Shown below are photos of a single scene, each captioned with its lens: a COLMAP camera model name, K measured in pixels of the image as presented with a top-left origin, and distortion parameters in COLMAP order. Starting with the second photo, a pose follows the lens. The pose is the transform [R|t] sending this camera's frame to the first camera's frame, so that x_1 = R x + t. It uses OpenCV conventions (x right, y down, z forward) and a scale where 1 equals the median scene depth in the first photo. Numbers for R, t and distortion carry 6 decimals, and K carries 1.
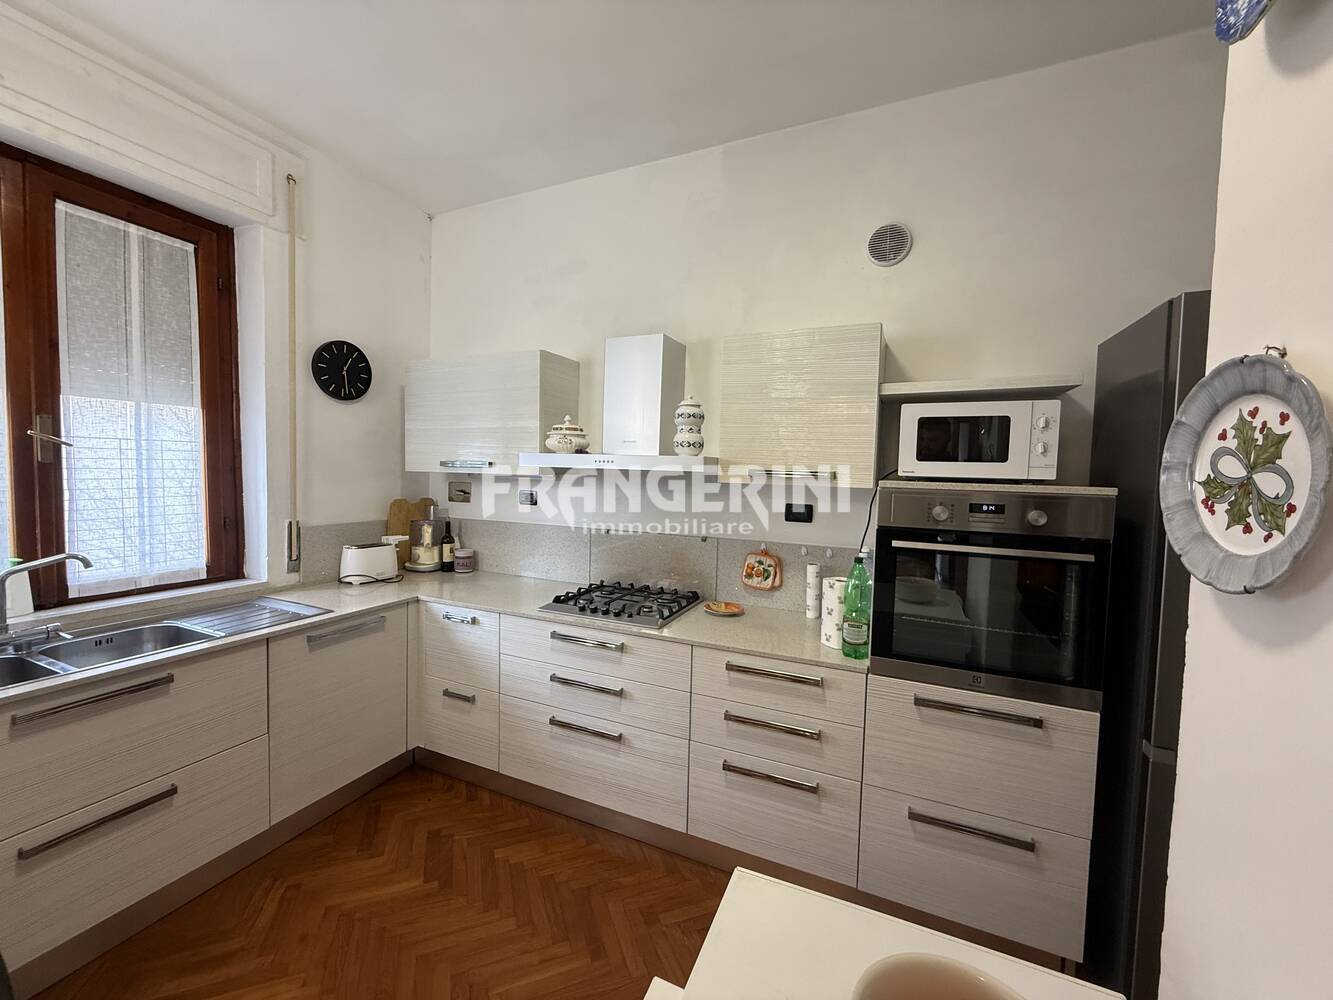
lens RADIAL K [[530.1, 0, 666.2], [0, 530.1, 497.0], [0, 0, 1]] dist [-0.001240, 0.000202]
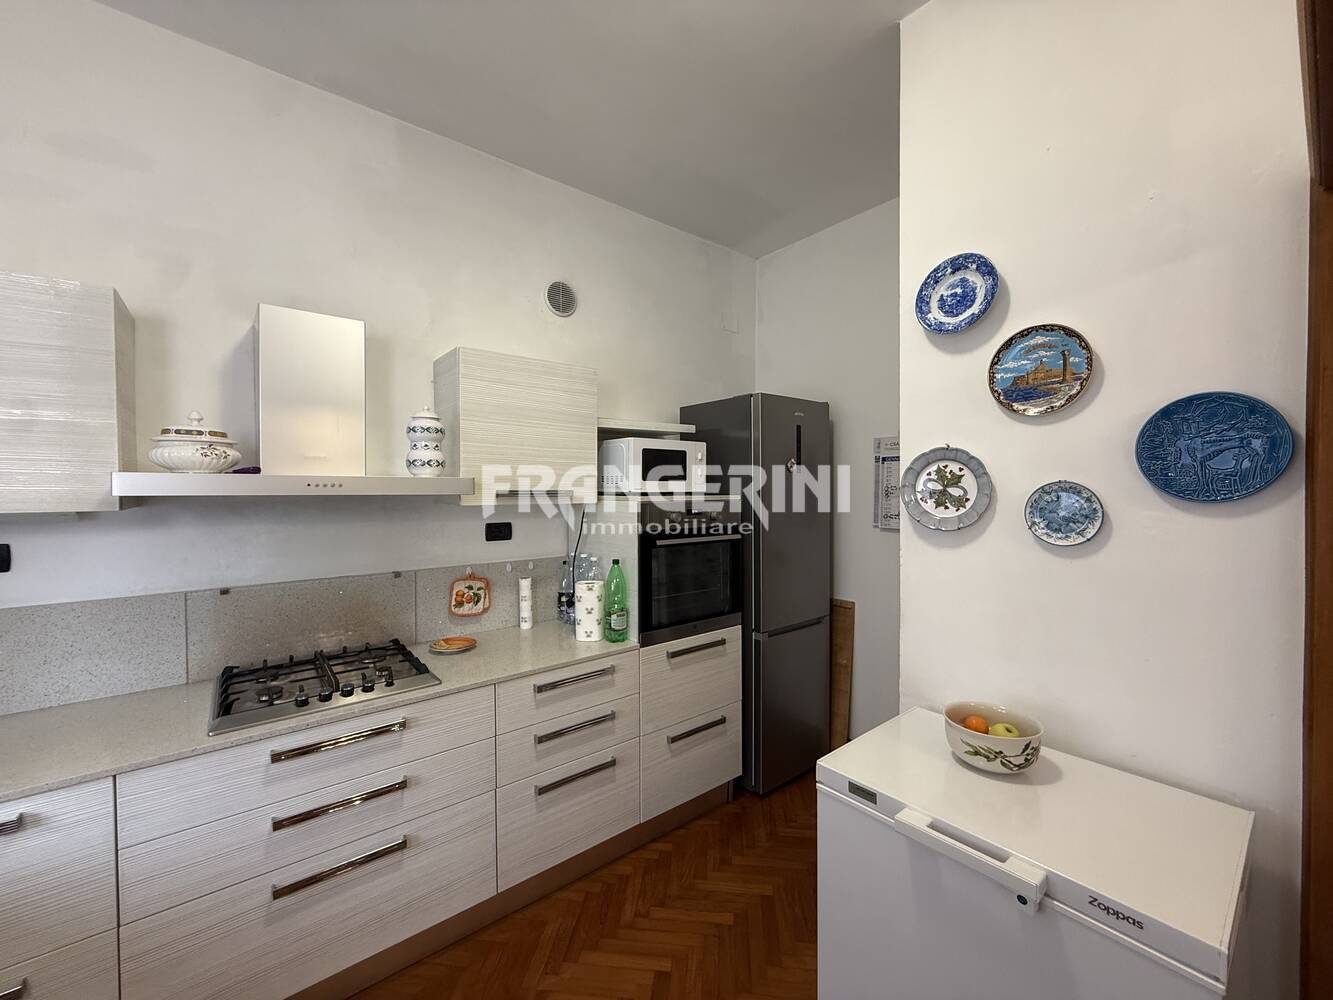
lens RADIAL K [[530.1, 0, 658.7], [0, 530.1, 497.0], [0, 0, 1]] dist [-0.001240, 0.000202]
pose [[0.459950, -0.040447, 0.887023, -0.598826], [0.061041, 0.998039, 0.013858, -0.036855], [-0.885844, 0.047770, 0.461517, 0.300148]]
